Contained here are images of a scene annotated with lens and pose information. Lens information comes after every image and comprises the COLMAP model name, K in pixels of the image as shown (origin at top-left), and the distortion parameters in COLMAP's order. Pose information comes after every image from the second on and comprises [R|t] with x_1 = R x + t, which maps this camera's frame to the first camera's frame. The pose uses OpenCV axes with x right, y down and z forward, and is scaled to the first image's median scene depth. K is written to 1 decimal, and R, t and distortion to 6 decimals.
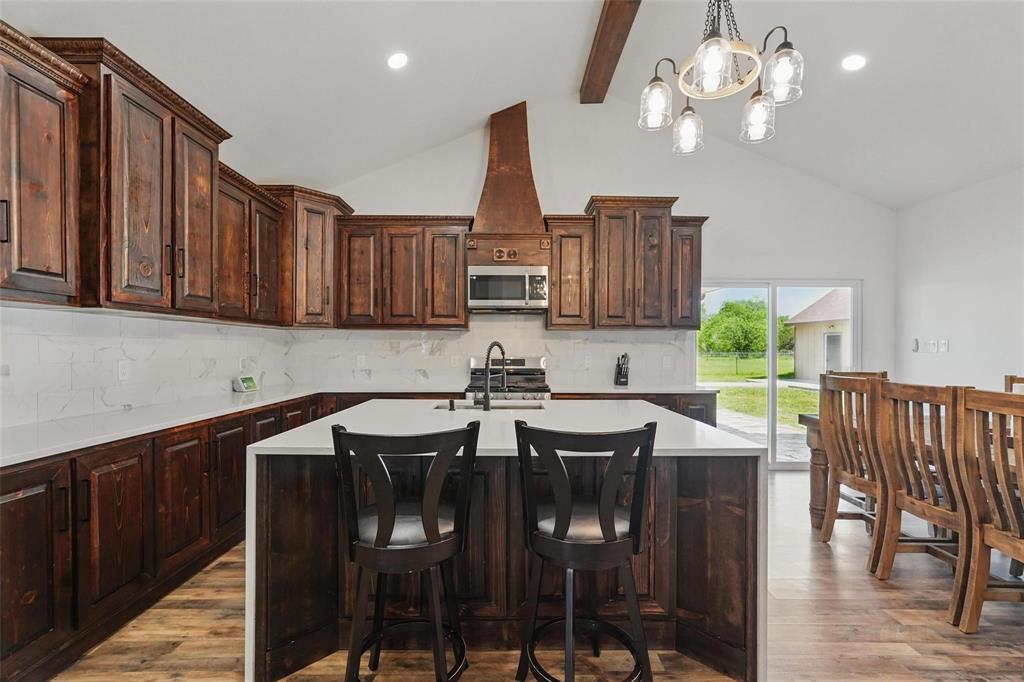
lens RADIAL K [[455.9, 0, 508.1], [0, 455.9, 348.9], [0, 0, 1]] dist [-0.012345, 0.007096]
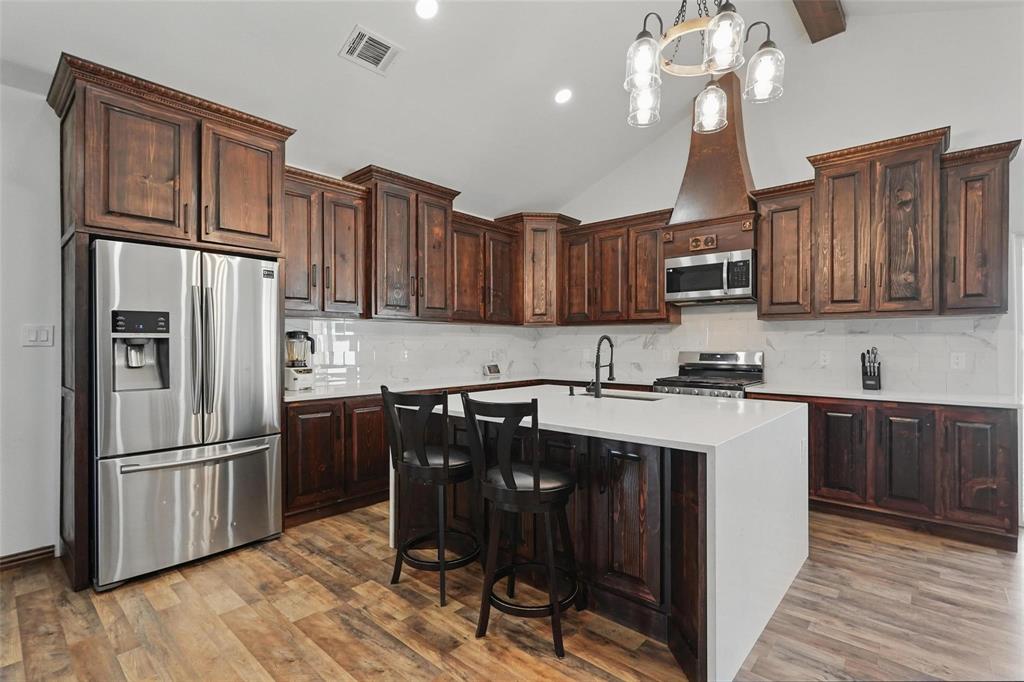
lens RADIAL K [[478.9, 0, 513.6], [0, 478.9, 342.6], [0, 0, 1]] dist [-0.009246, 0.002181]
pose [[0.745059, -0.003508, -0.666990, 0.360628], [0.001253, 0.999992, -0.003859, 0.003445], [0.666998, 0.002039, 0.745057, -0.000002]]
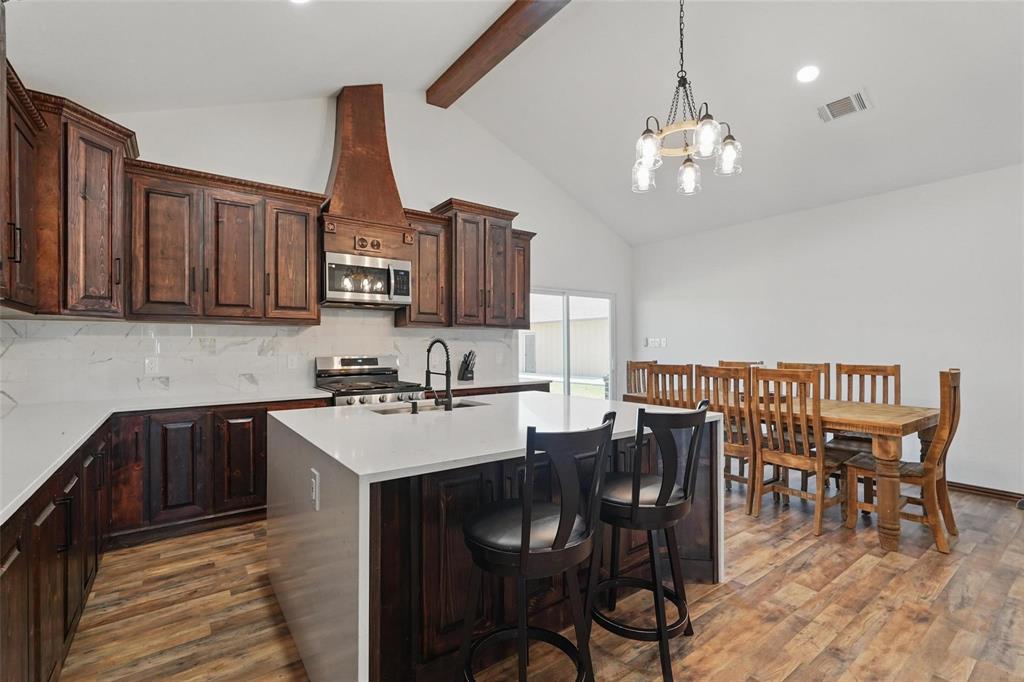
lens RADIAL K [[455.9, 0, 510.7], [0, 455.9, 341.7], [0, 0, 1]] dist [-0.012345, 0.007096]
pose [[0.807092, -0.000853, 0.590426, -0.313945], [0.008751, 0.999906, -0.010517, 0.001708], [-0.590362, 0.013655, 0.807023, 0.092007]]
